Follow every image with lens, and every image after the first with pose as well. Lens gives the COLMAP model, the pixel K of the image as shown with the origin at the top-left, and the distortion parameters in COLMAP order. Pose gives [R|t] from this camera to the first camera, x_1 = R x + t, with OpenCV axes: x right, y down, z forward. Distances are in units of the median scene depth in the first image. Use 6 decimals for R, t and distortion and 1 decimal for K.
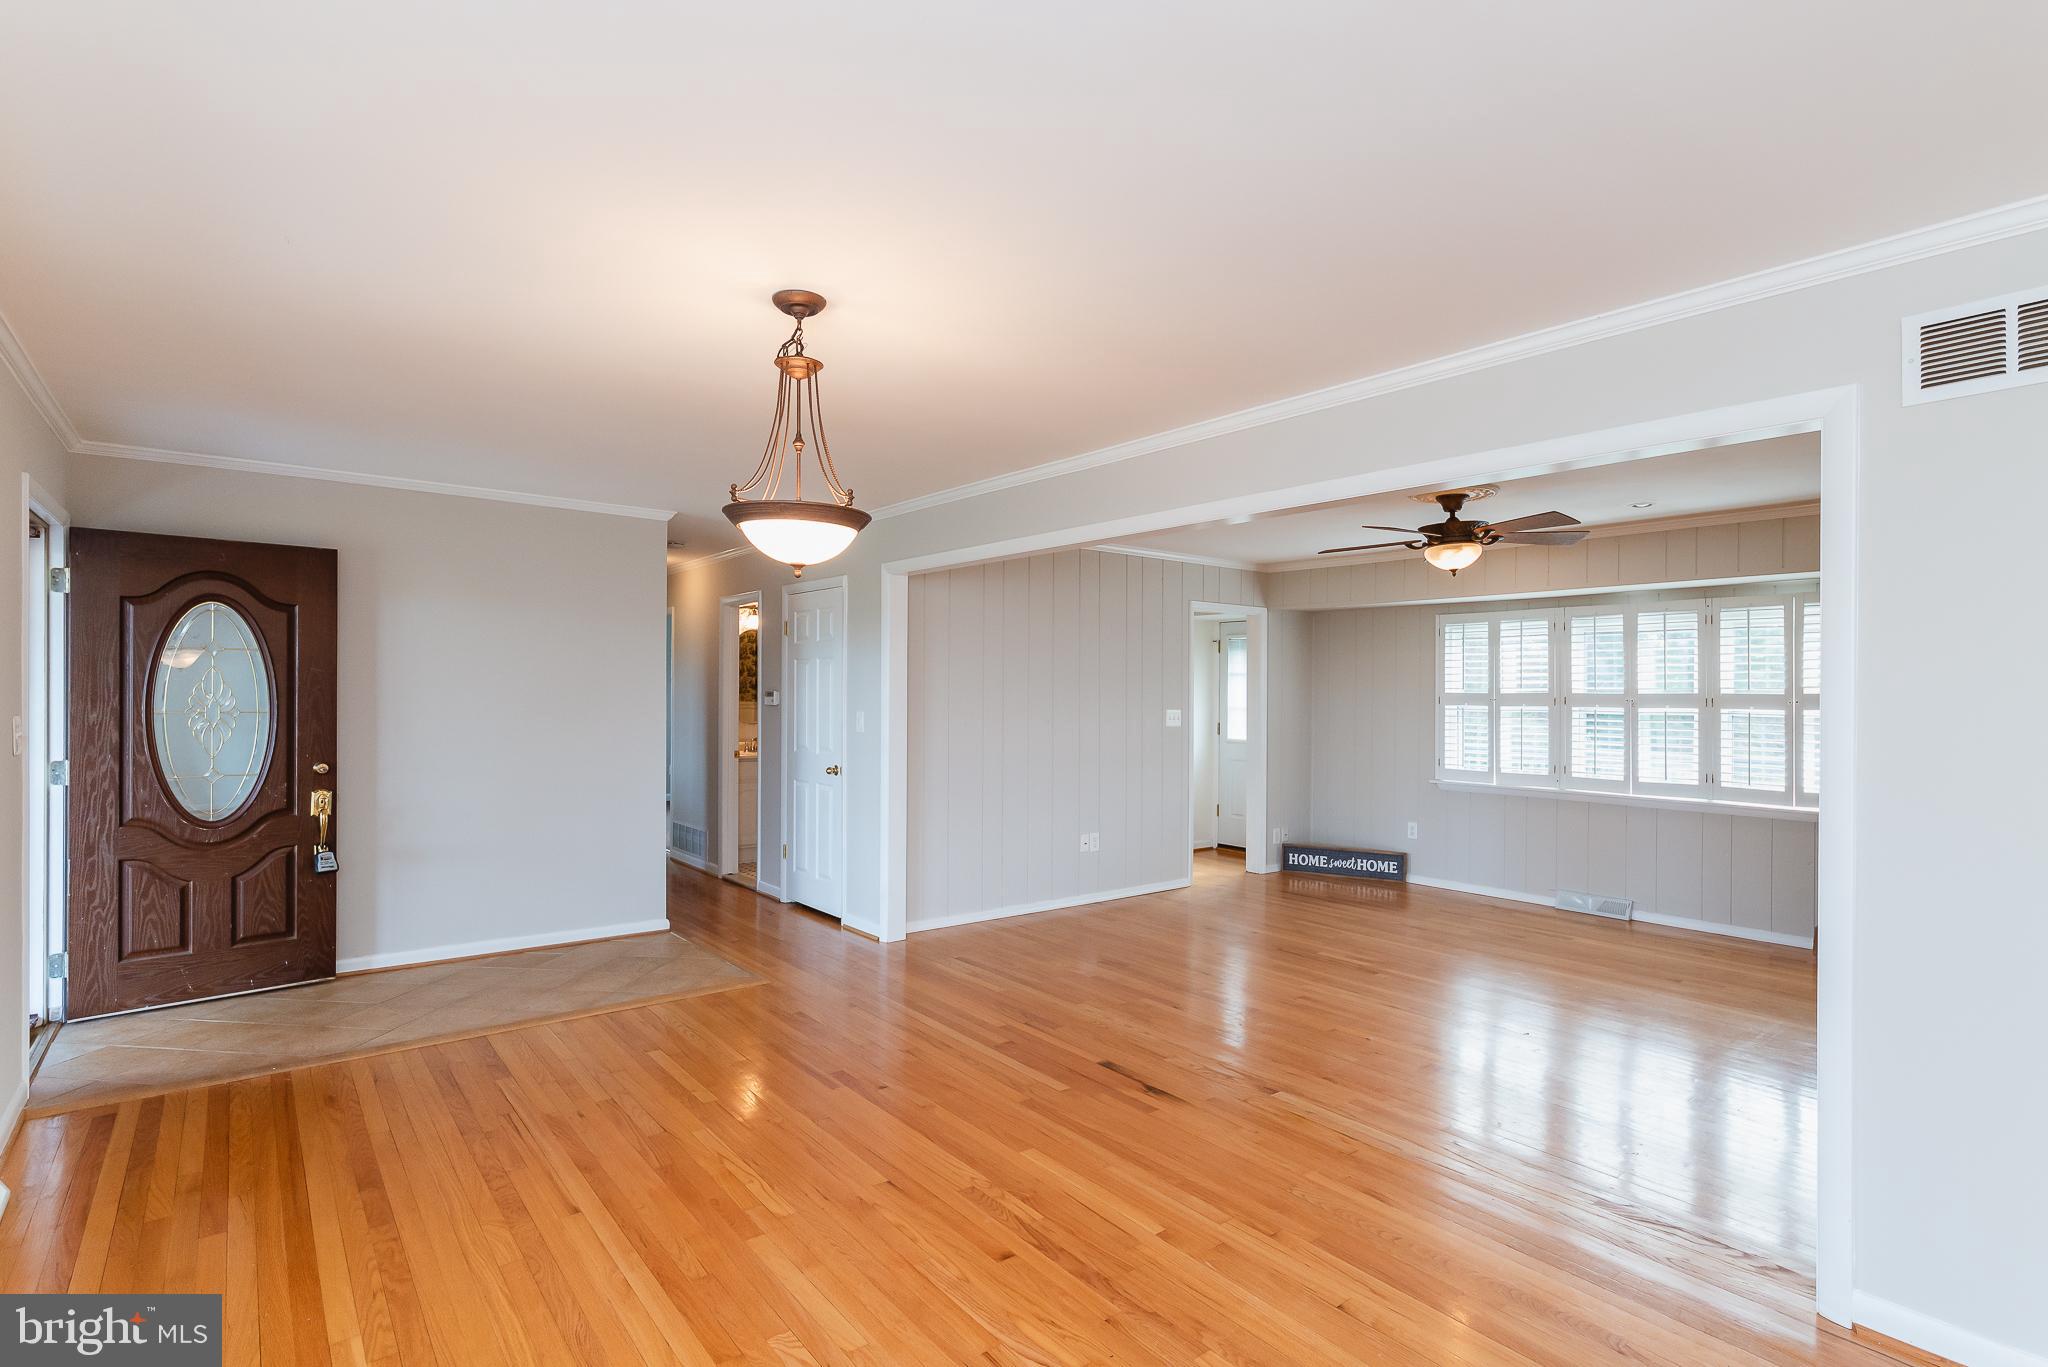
lens RADIAL K [[1005.0, 0, 1024.2], [0, 1005.0, 684.7], [0, 0, 1]] dist [-0.004958, 0.001022]
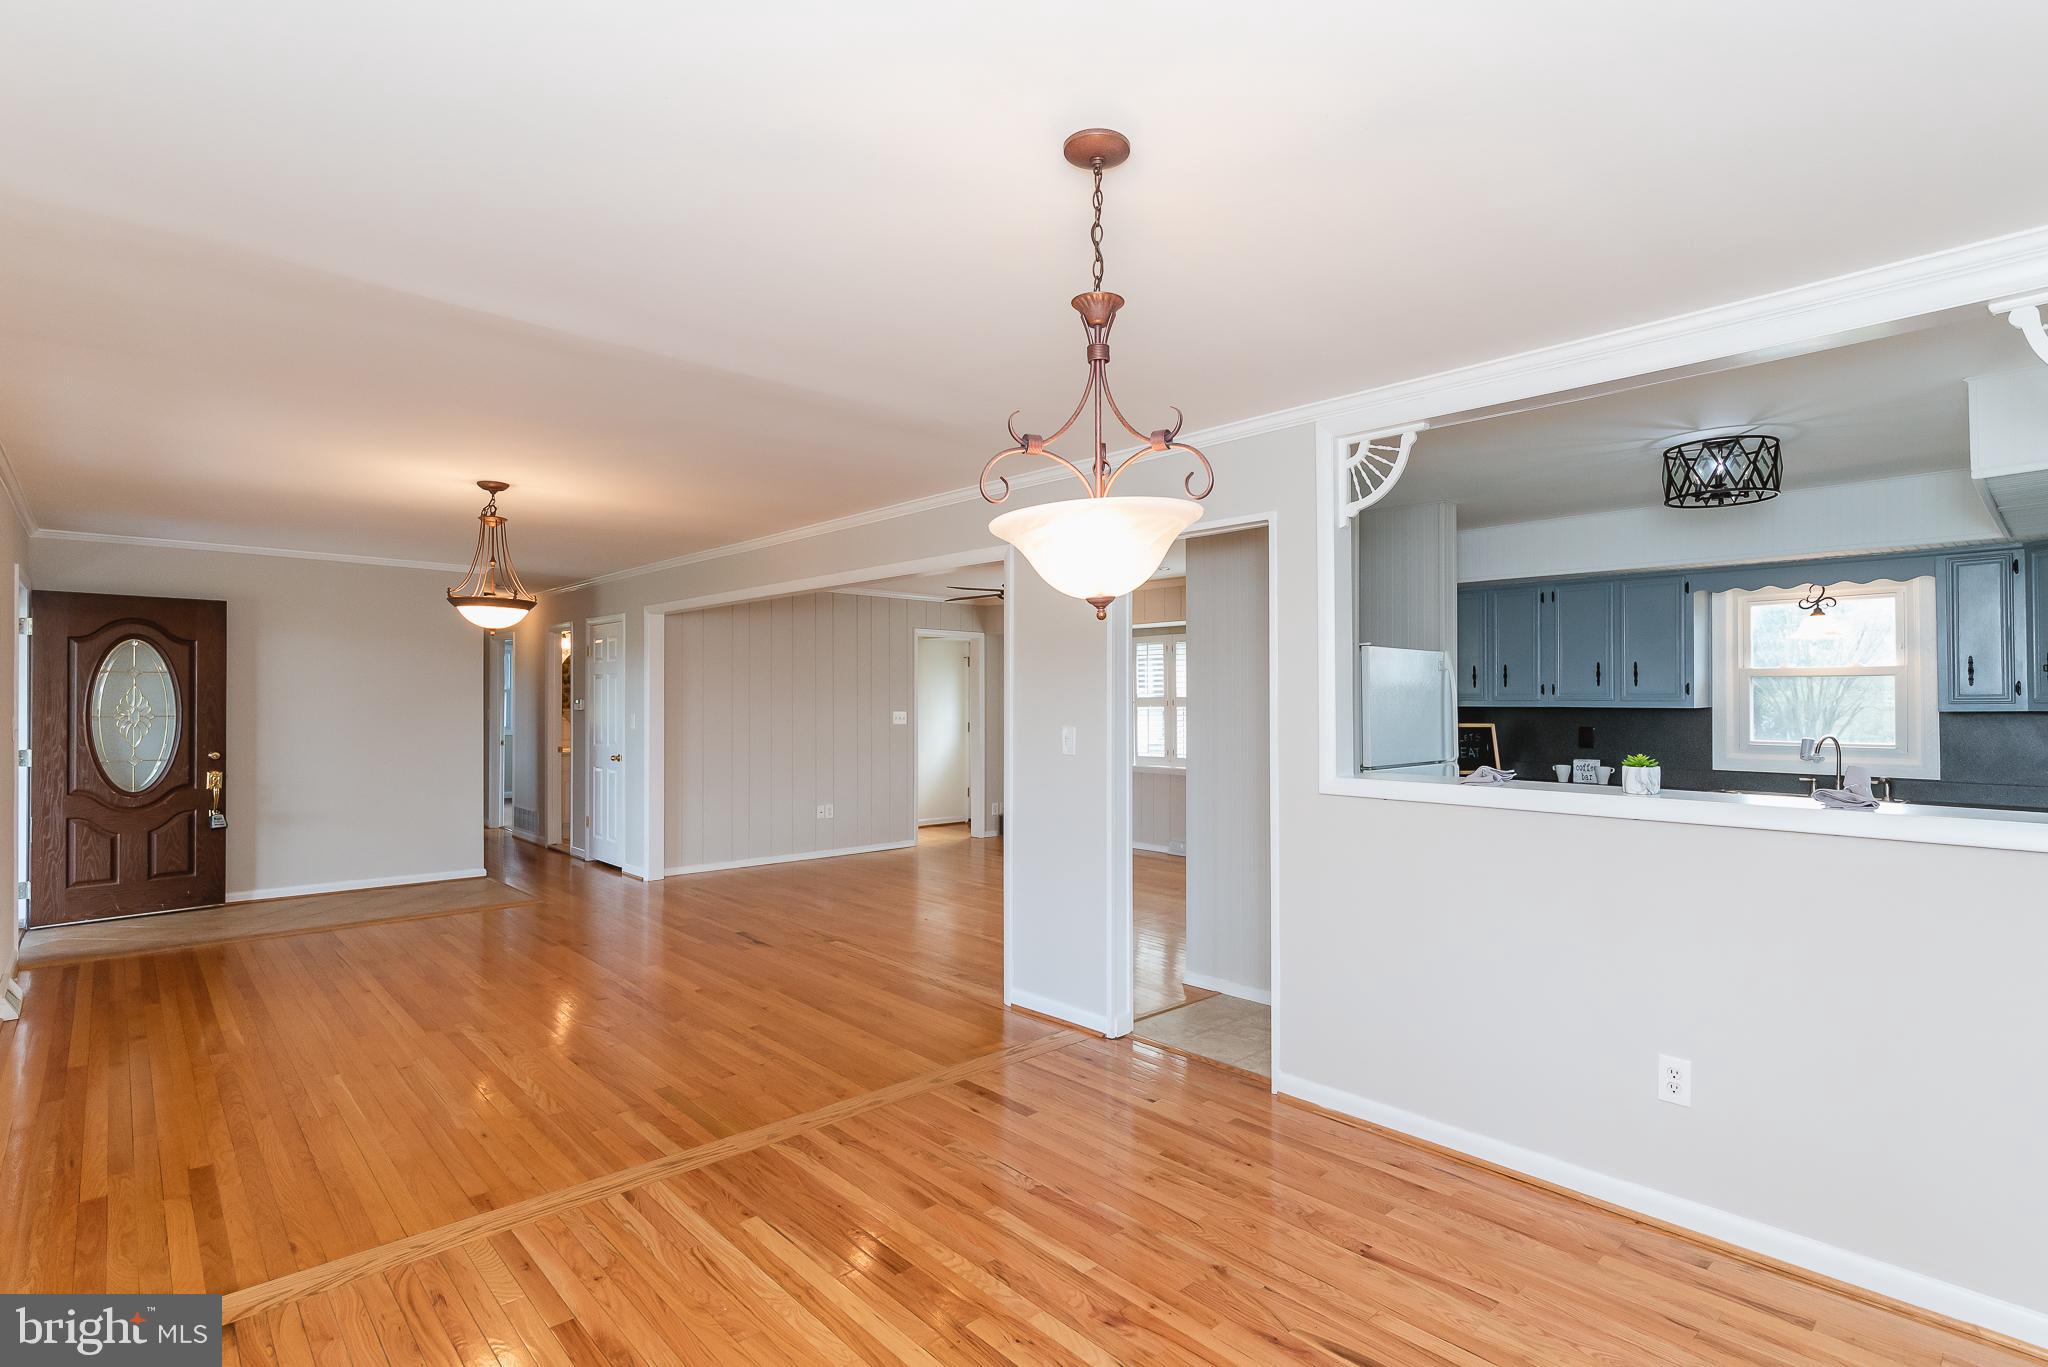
lens RADIAL K [[1005.0, 0, 1036.0], [0, 1005.0, 685.0], [0, 0, 1]] dist [-0.004958, 0.001022]
pose [[0.996824, -0.005640, 0.079431, 0.318042], [0.006229, 0.999955, -0.007169, 0.000993], [-0.079387, 0.007641, 0.996815, -0.465296]]
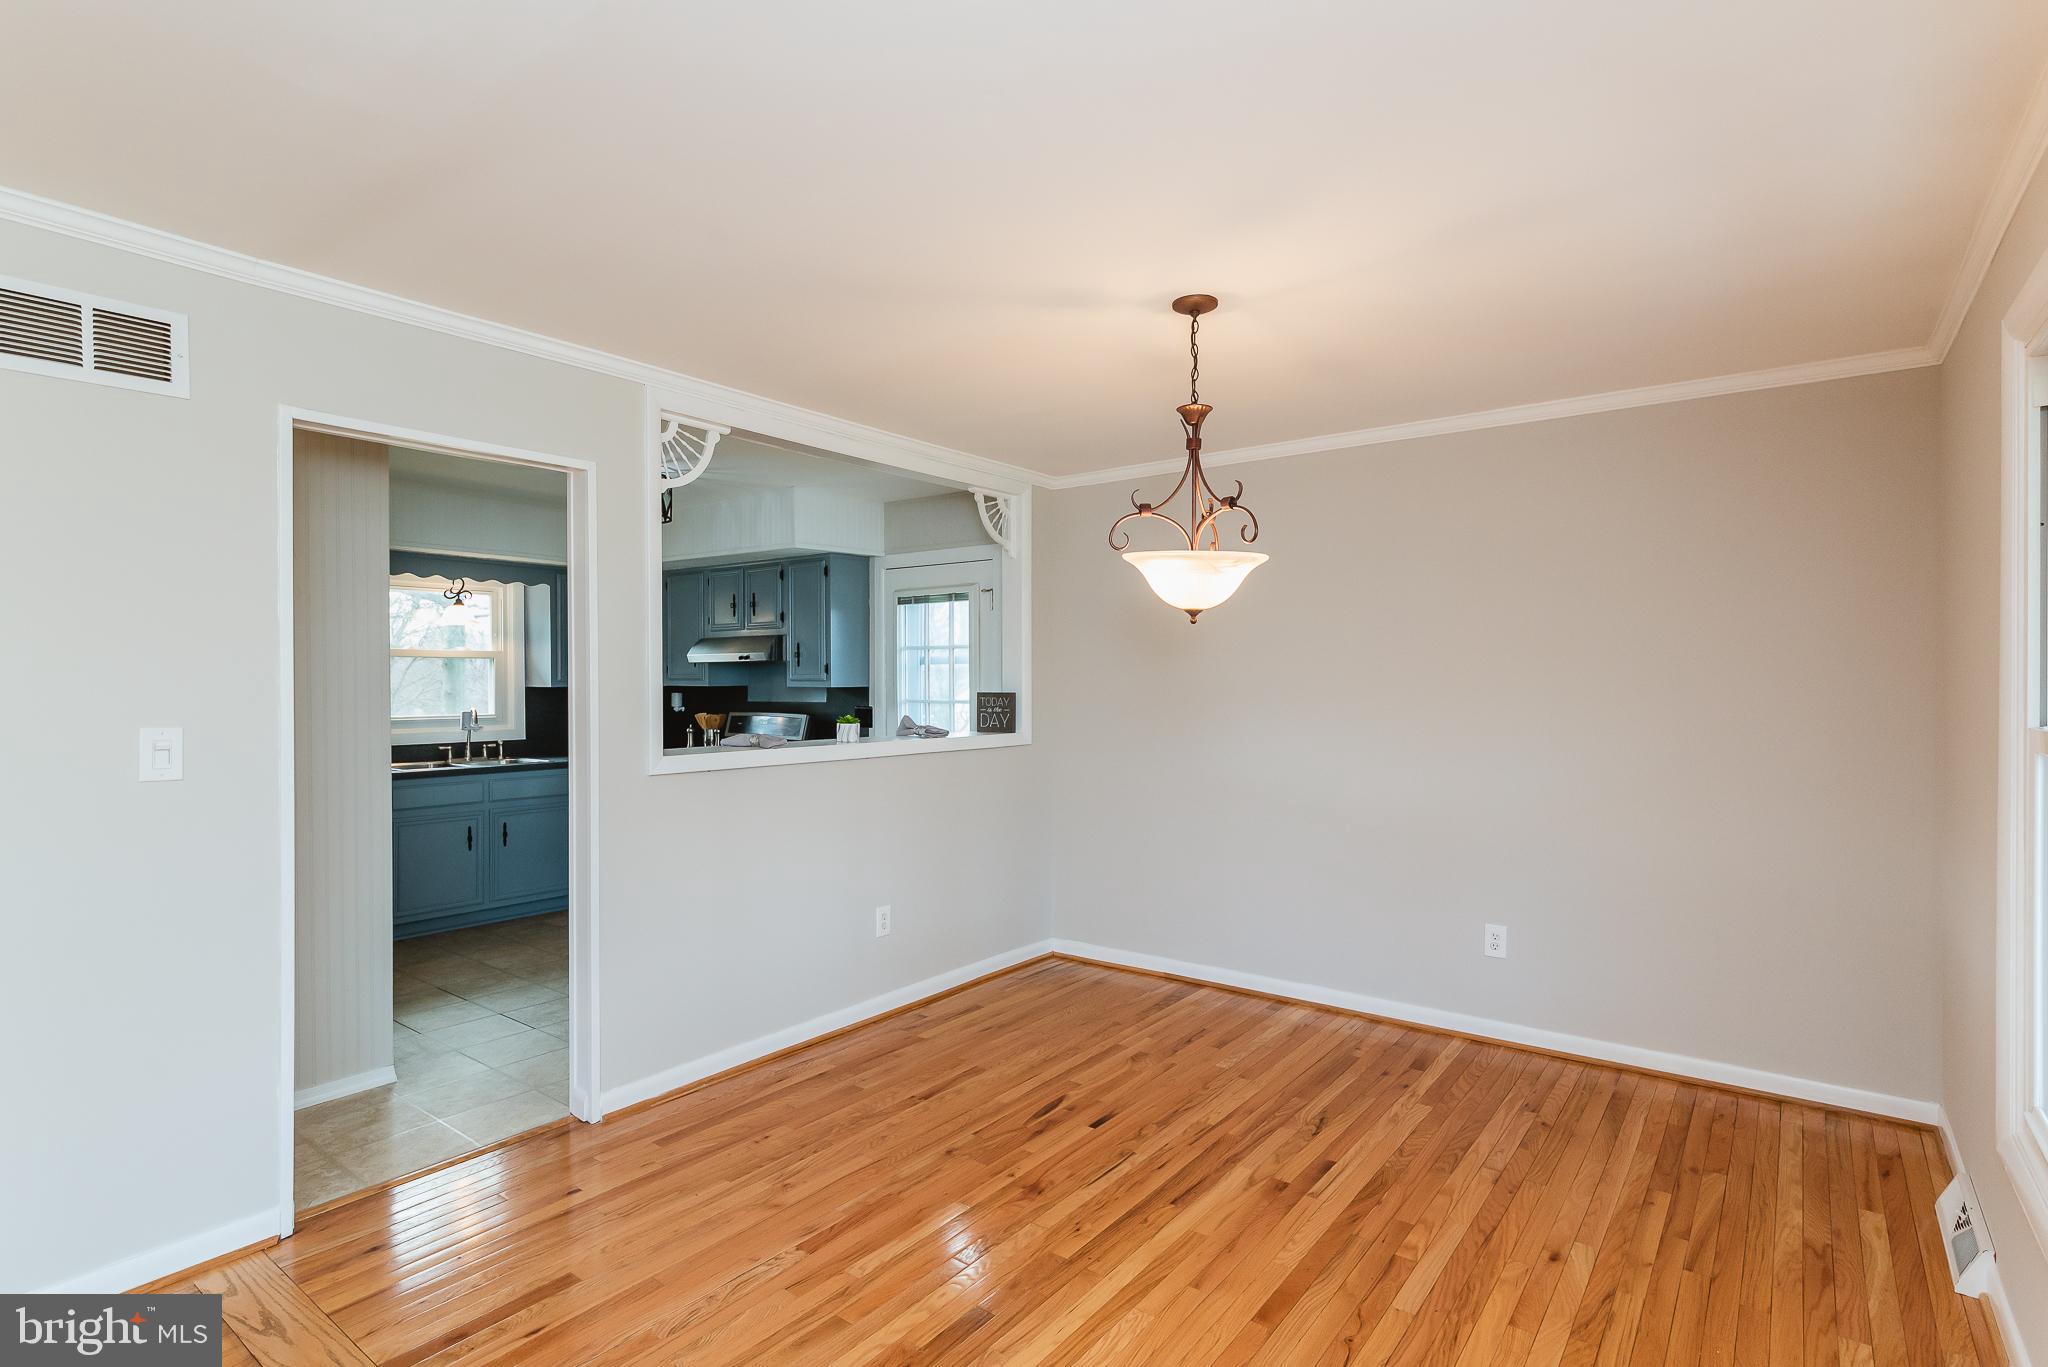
lens RADIAL K [[1005.0, 0, 1062.2], [0, 1005.0, 679.6], [0, 0, 1]] dist [-0.004958, 0.001022]
pose [[-0.277115, -0.006898, 0.960812, -0.136157], [-0.009795, 0.999943, 0.004354, 0.003357], [-0.960787, -0.008205, -0.277166, 0.118973]]
